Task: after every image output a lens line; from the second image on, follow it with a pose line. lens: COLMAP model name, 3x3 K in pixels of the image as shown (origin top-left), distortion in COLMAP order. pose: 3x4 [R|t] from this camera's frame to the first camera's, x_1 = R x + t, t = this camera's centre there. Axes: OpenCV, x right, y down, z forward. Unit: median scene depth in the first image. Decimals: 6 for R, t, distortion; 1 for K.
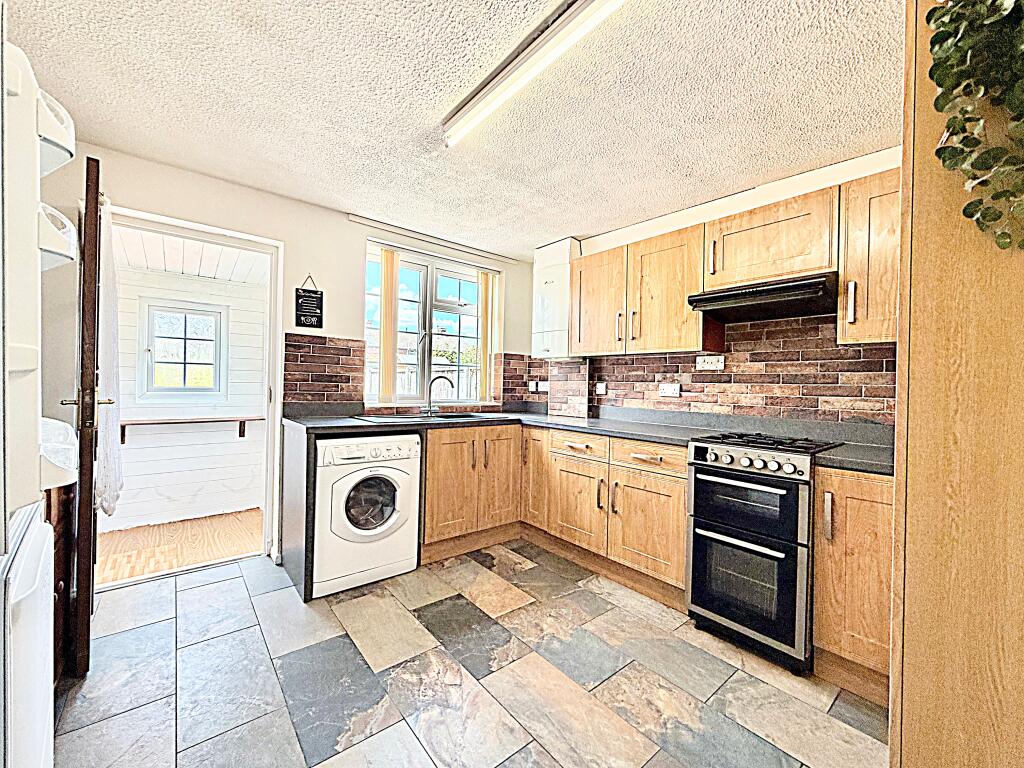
lens RADIAL K [[408.0, 0, 509.7], [0, 408.0, 384.1], [0, 0, 1]] dist [-0.002961, 0.000700]
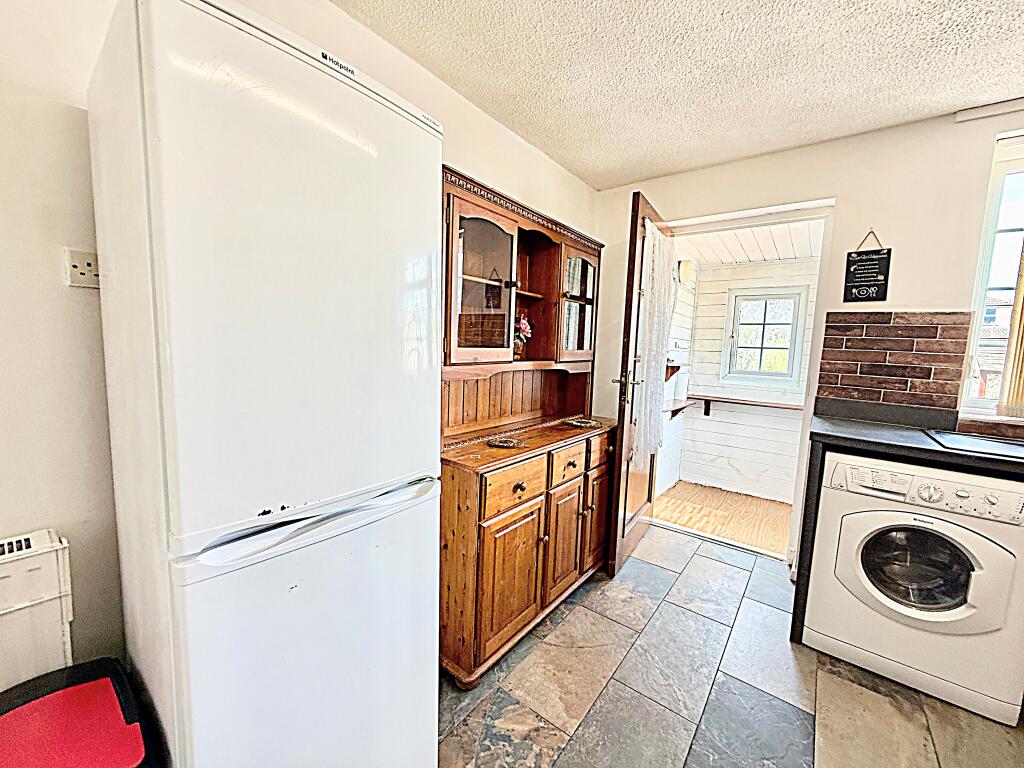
lens RADIAL K [[408.0, 0, 513.0], [0, 408.0, 383.1], [0, 0, 1]] dist [-0.002961, 0.000700]
pose [[0.220541, 0.079766, -0.972110, 0.110297], [-0.034490, 0.996665, 0.073956, -0.022854], [0.974768, 0.017217, 0.222557, 0.207945]]
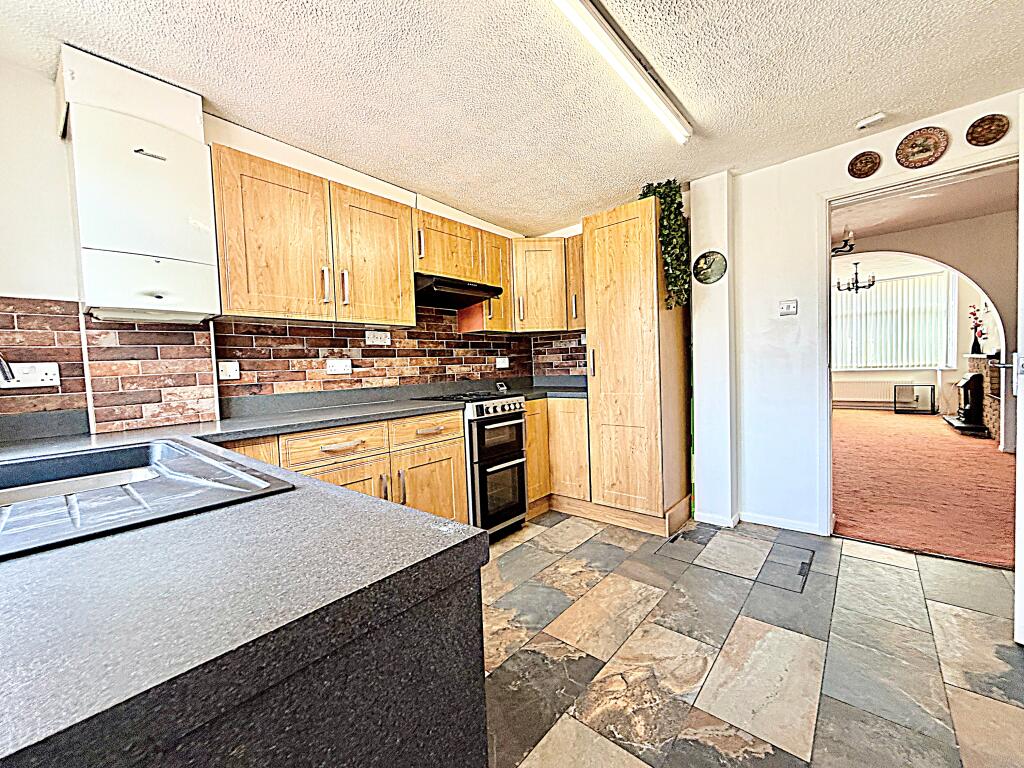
lens RADIAL K [[408.0, 0, 511.2], [0, 408.0, 384.0], [0, 0, 1]] dist [-0.002961, 0.000700]
pose [[-0.161753, -0.059097, 0.985060, -0.588195], [0.038231, 0.997081, 0.066096, 0.008621], [-0.986090, 0.048351, -0.159022, 0.842320]]
